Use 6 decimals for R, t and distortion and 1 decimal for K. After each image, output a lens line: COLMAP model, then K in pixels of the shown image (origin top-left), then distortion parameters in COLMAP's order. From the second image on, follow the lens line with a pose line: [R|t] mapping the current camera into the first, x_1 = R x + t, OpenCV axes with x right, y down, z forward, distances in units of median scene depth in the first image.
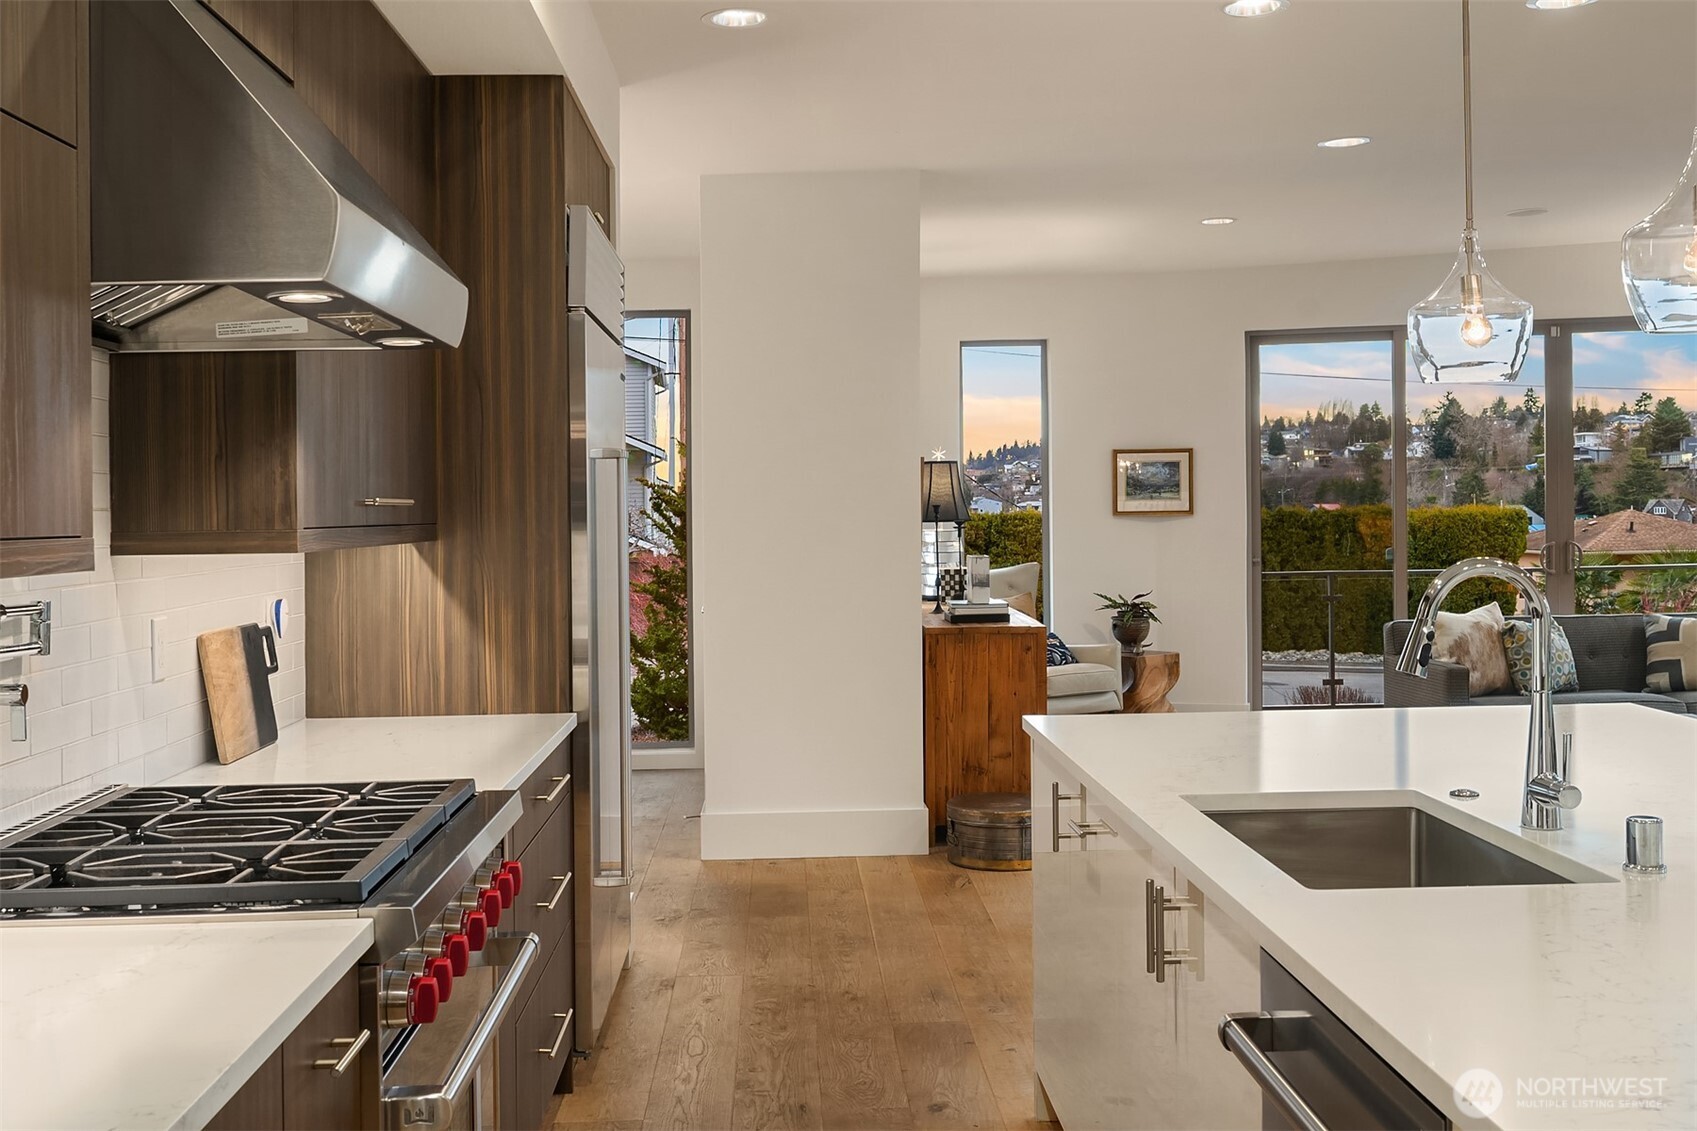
lens RADIAL K [[1828.6, 0, 842.9], [0, 1828.6, 560.9], [0, 0, 1]] dist [-0.008476, 0.000000]
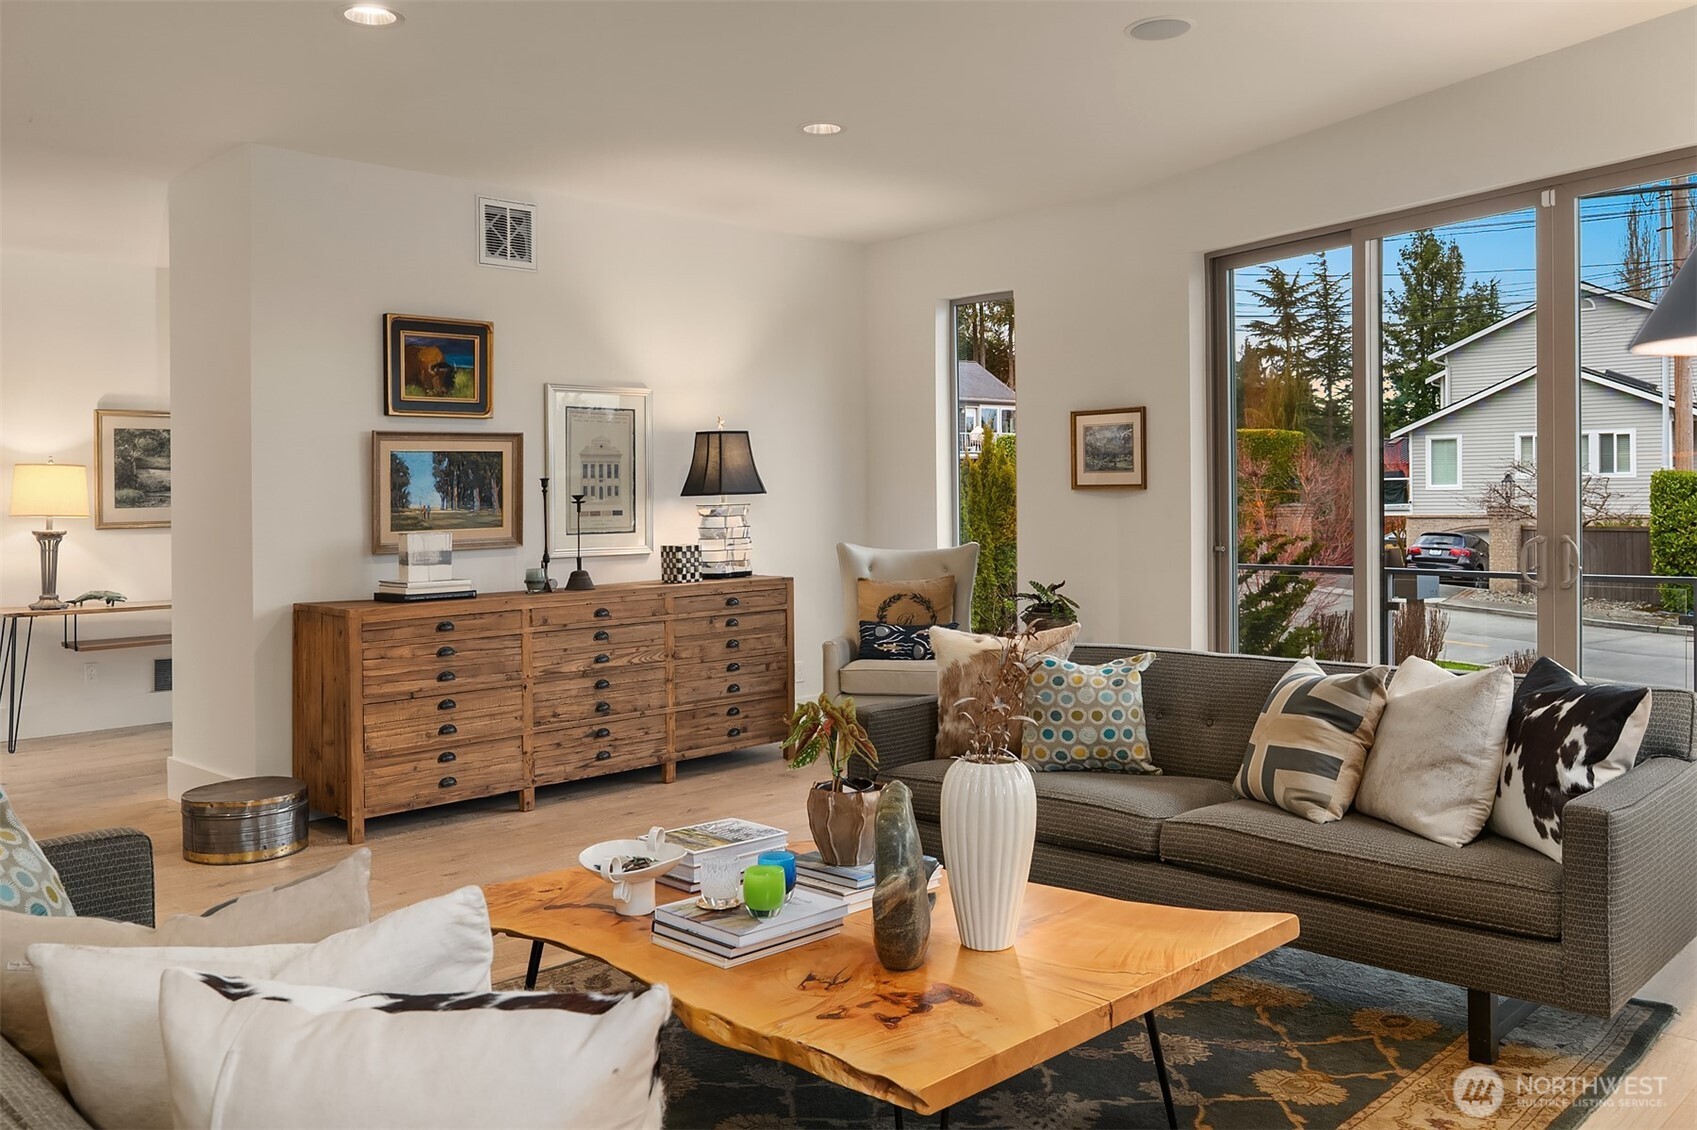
lens RADIAL K [[1411.0, 0, 864.0], [0, 1411.0, 510.5], [0, 0, 1]] dist [-0.005070, -0.014652]
pose [[0.684457, 0.016228, -0.728872, 0.559233], [-0.020172, 0.999791, 0.003317, -0.015539], [0.728774, 0.012433, 0.684642, 0.483311]]
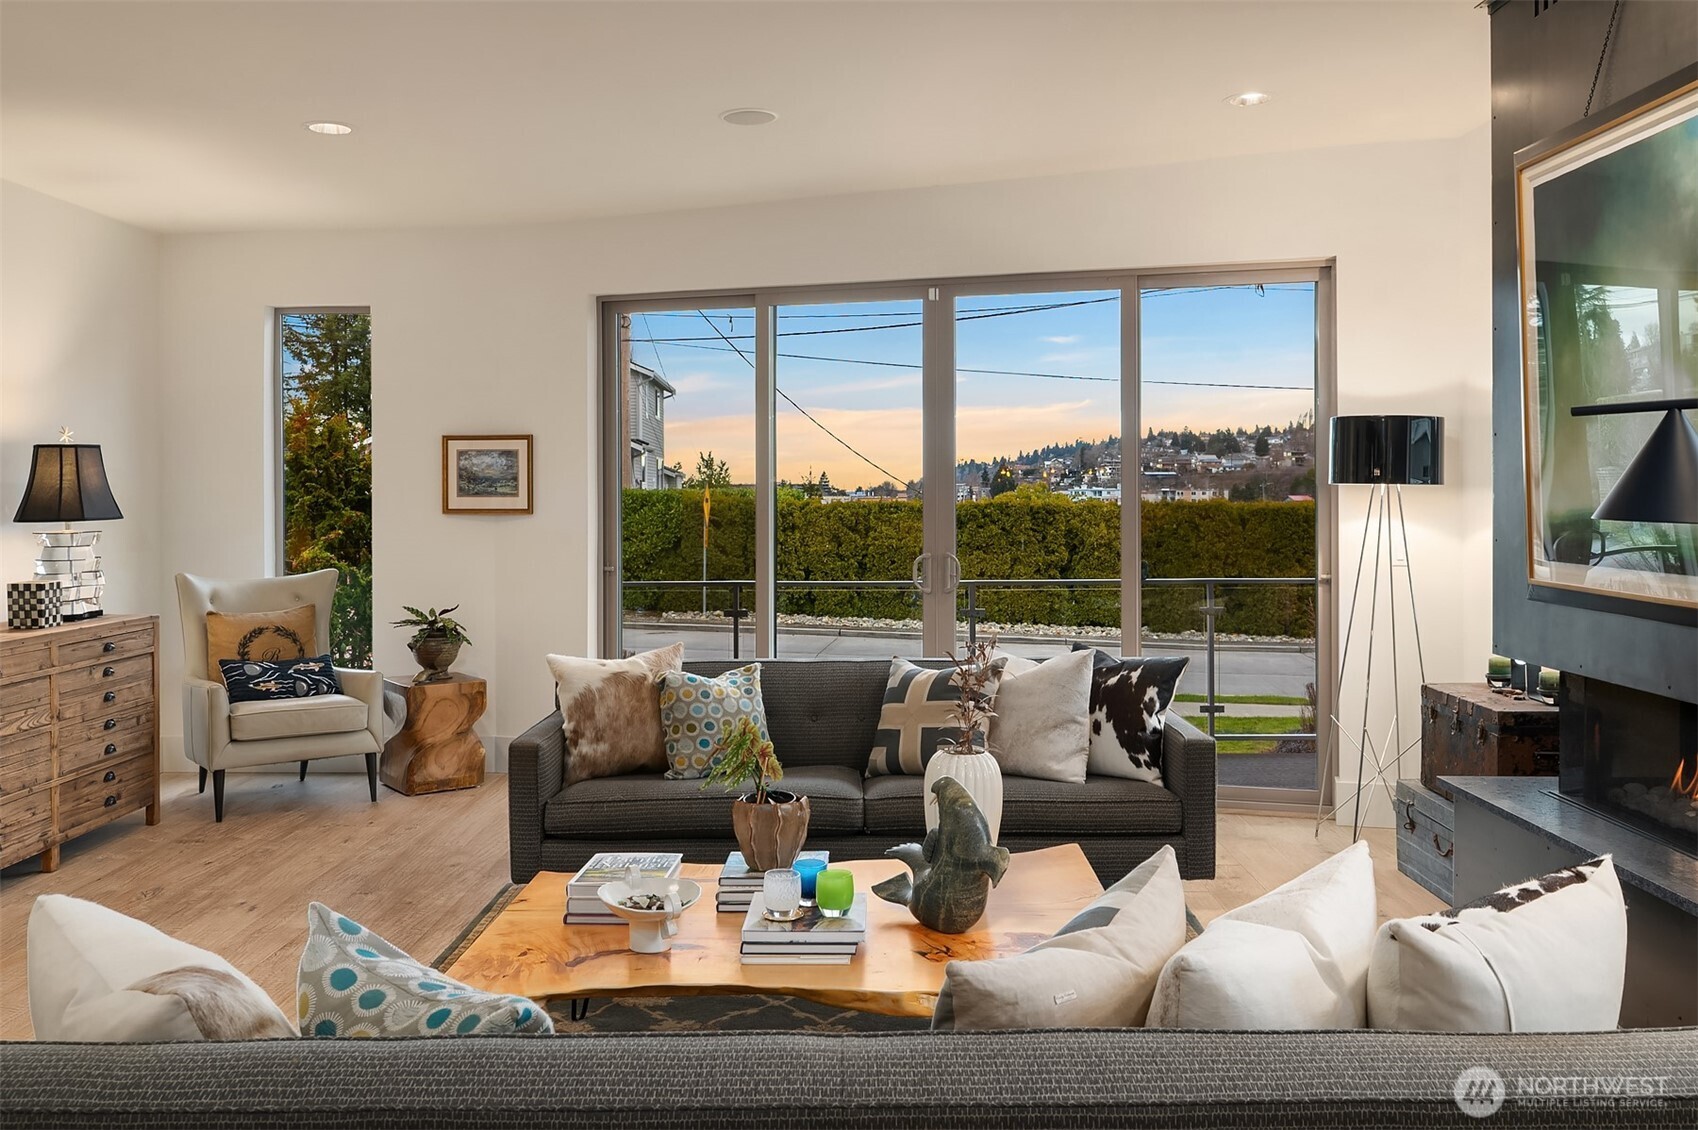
lens RADIAL K [[1411.9, 0, 857.6], [0, 1411.9, 508.3], [0, 0, 1]] dist [-0.005070, -0.014652]
pose [[0.998205, 0.011221, -0.058835, 0.378976], [-0.012307, 0.999760, -0.018126, -0.017847], [0.058617, 0.018818, 0.998103, 0.358684]]
